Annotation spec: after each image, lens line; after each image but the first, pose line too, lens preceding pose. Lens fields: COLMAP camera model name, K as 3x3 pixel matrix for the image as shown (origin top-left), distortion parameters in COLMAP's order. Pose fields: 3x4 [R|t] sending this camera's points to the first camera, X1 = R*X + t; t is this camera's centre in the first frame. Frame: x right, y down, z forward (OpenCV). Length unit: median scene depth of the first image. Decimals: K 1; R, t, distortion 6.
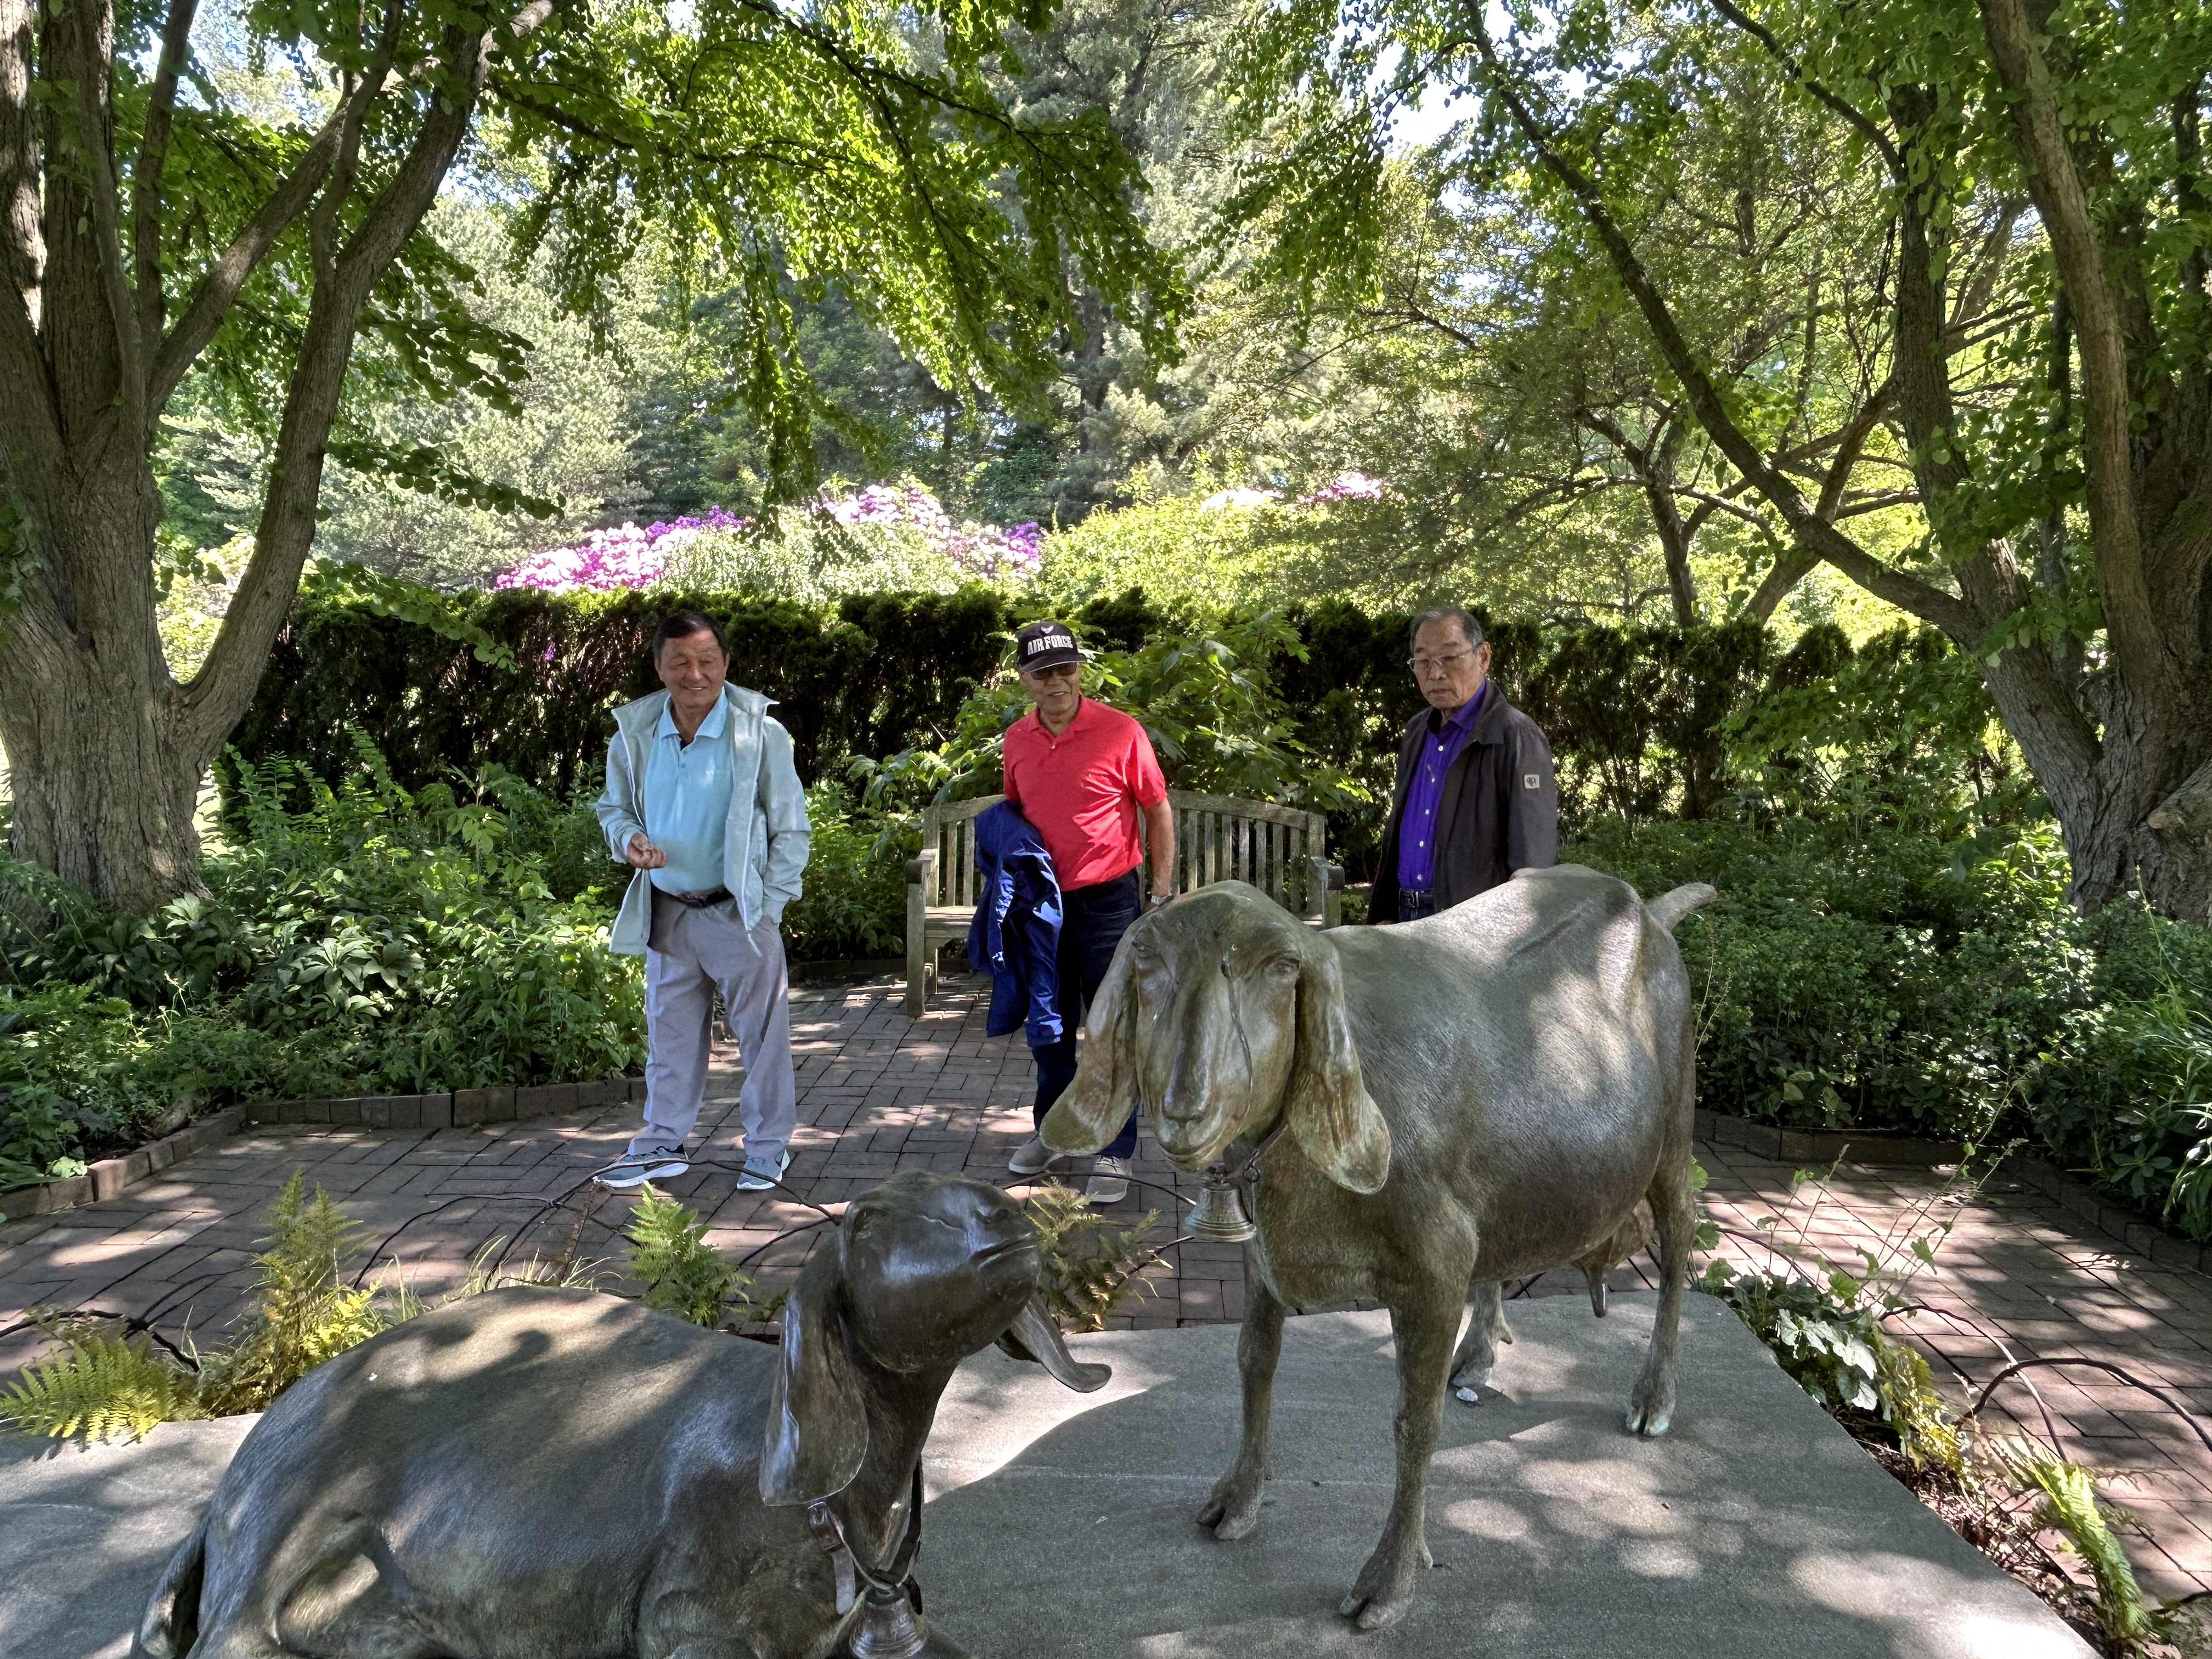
lens RADIAL K [[1421.9, 0, 1089.1], [0, 1421.9, 826.7], [0, 0, 1]] dist [0.004211, 0.000482]
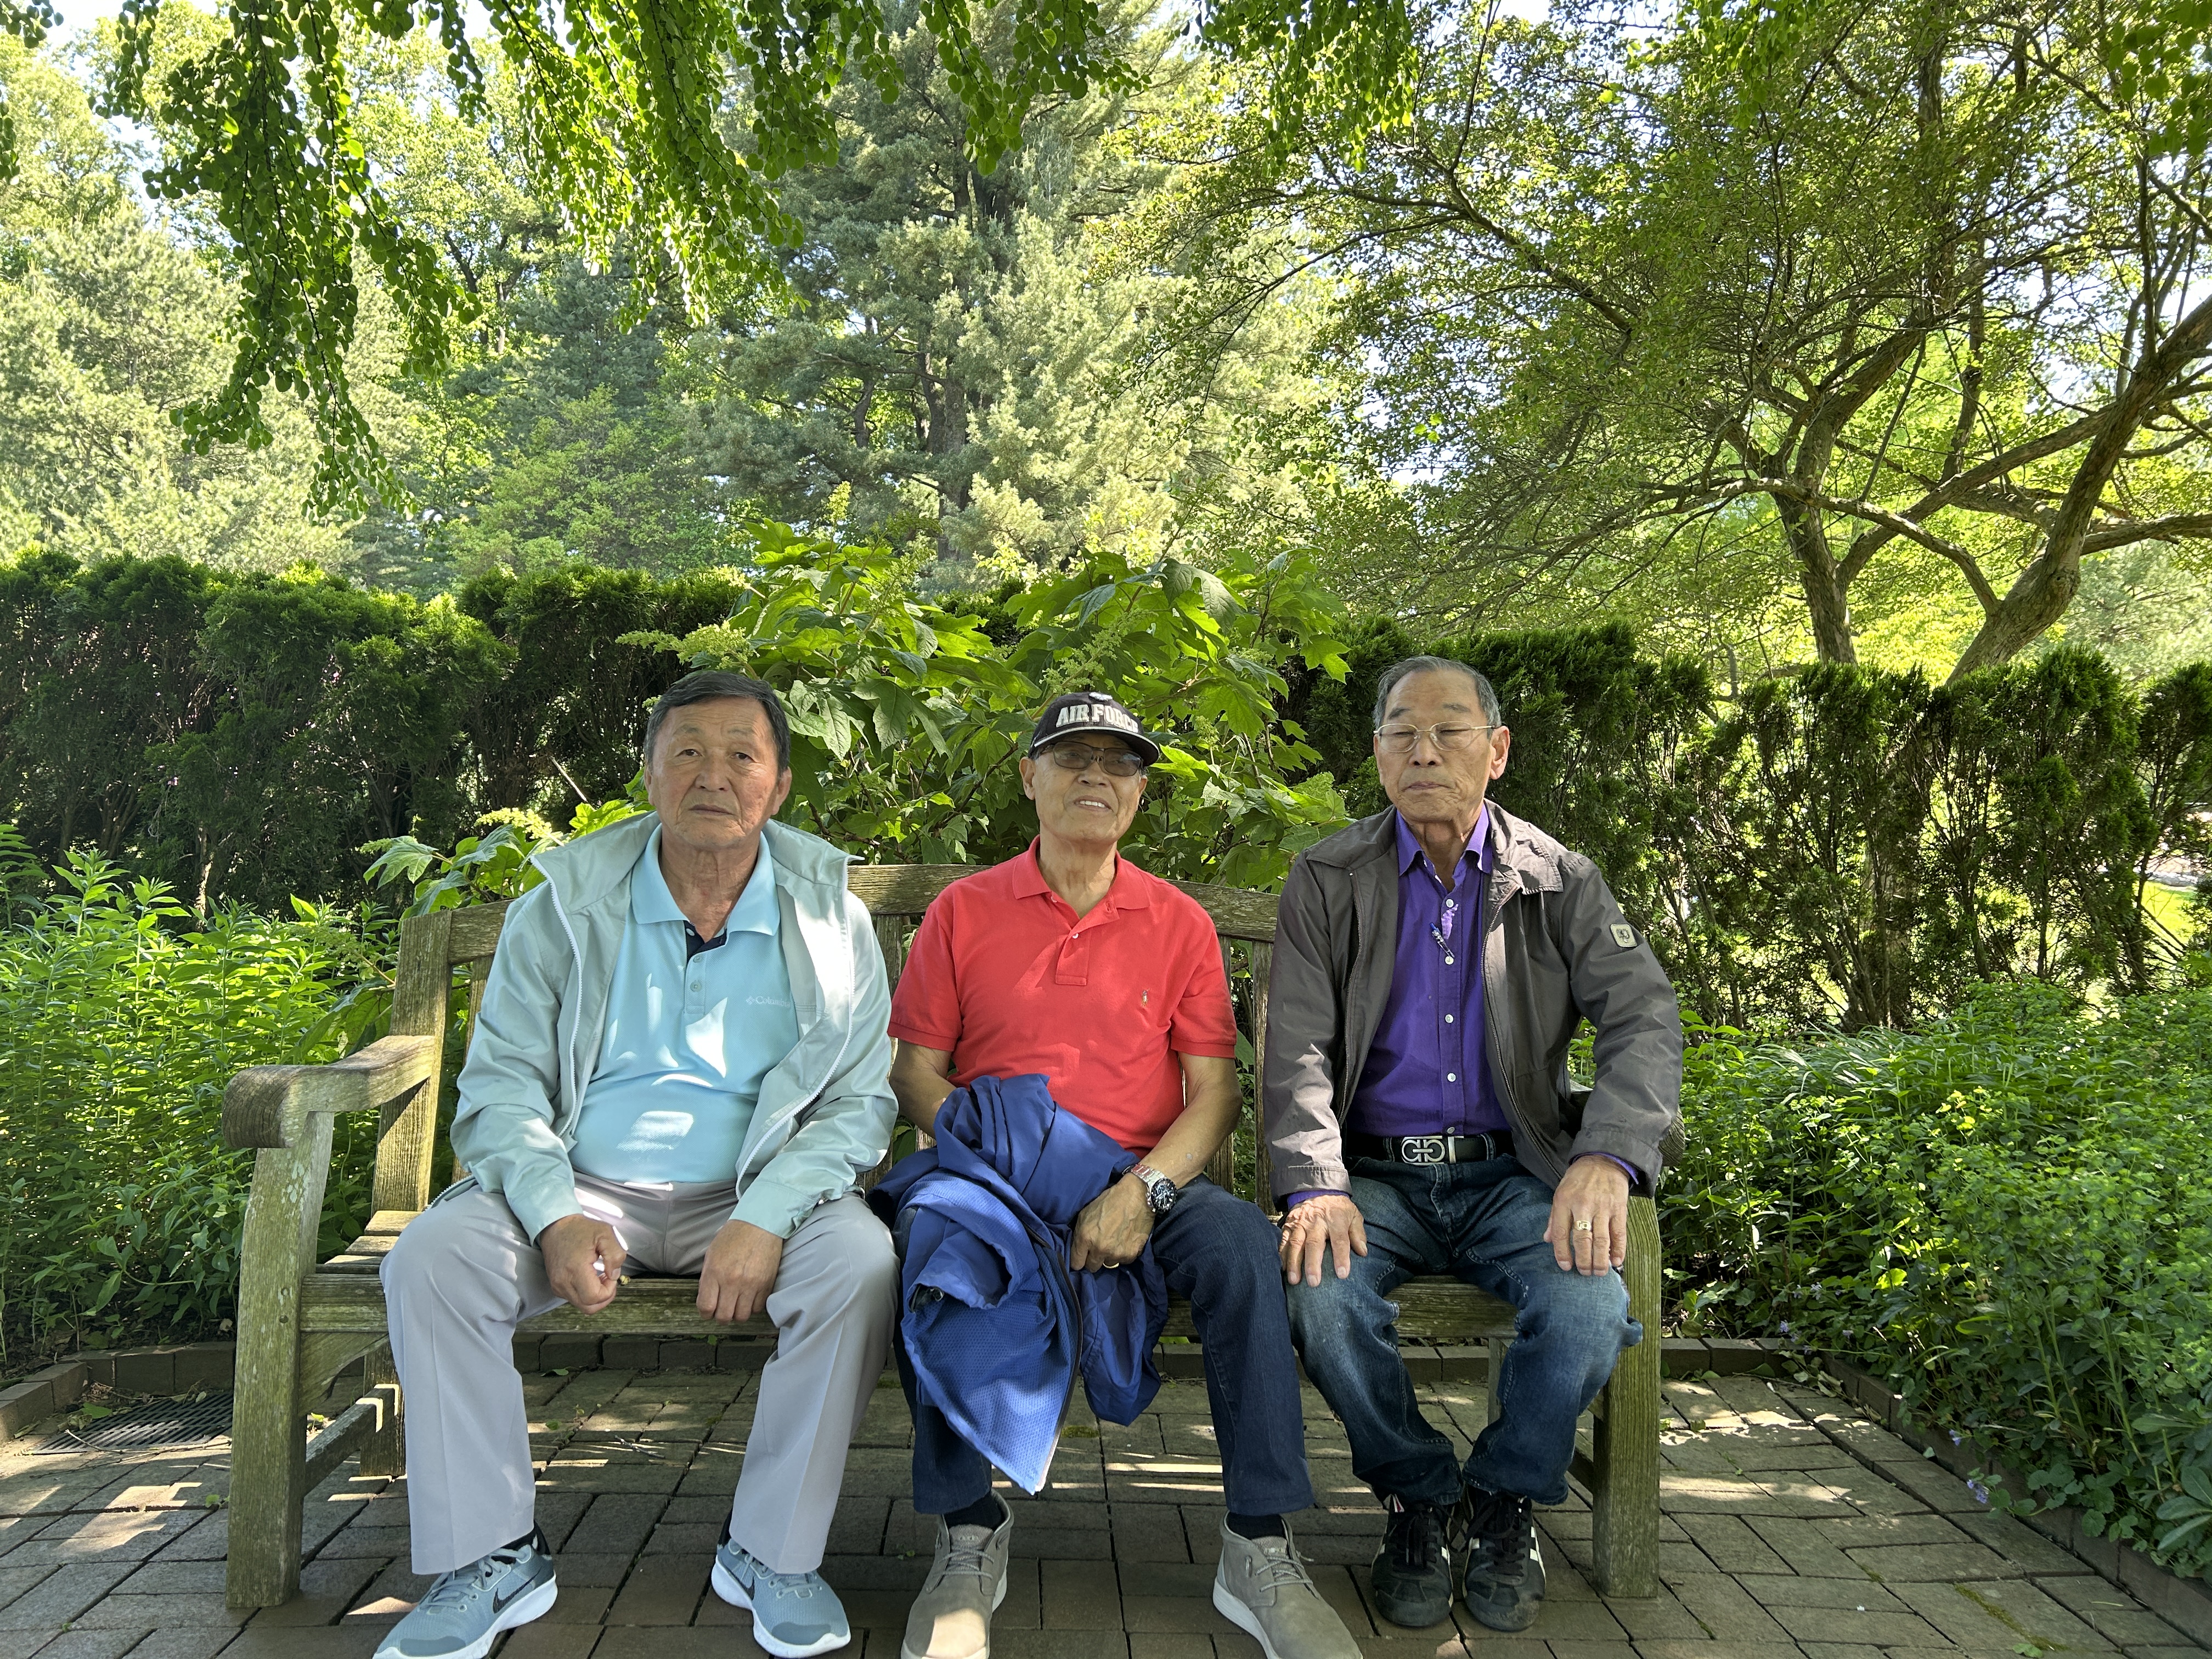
lens RADIAL K [[1655.7, 0, 1106.0], [0, 1655.7, 829.5], [0, 0, 1]] dist [0.009695, 0.004375]
pose [[0.995429, 0.015630, 0.094219, 0.011610], [-0.003855, 0.992289, -0.123889, 0.007073], [-0.095429, 0.122959, 0.987813, 0.361532]]
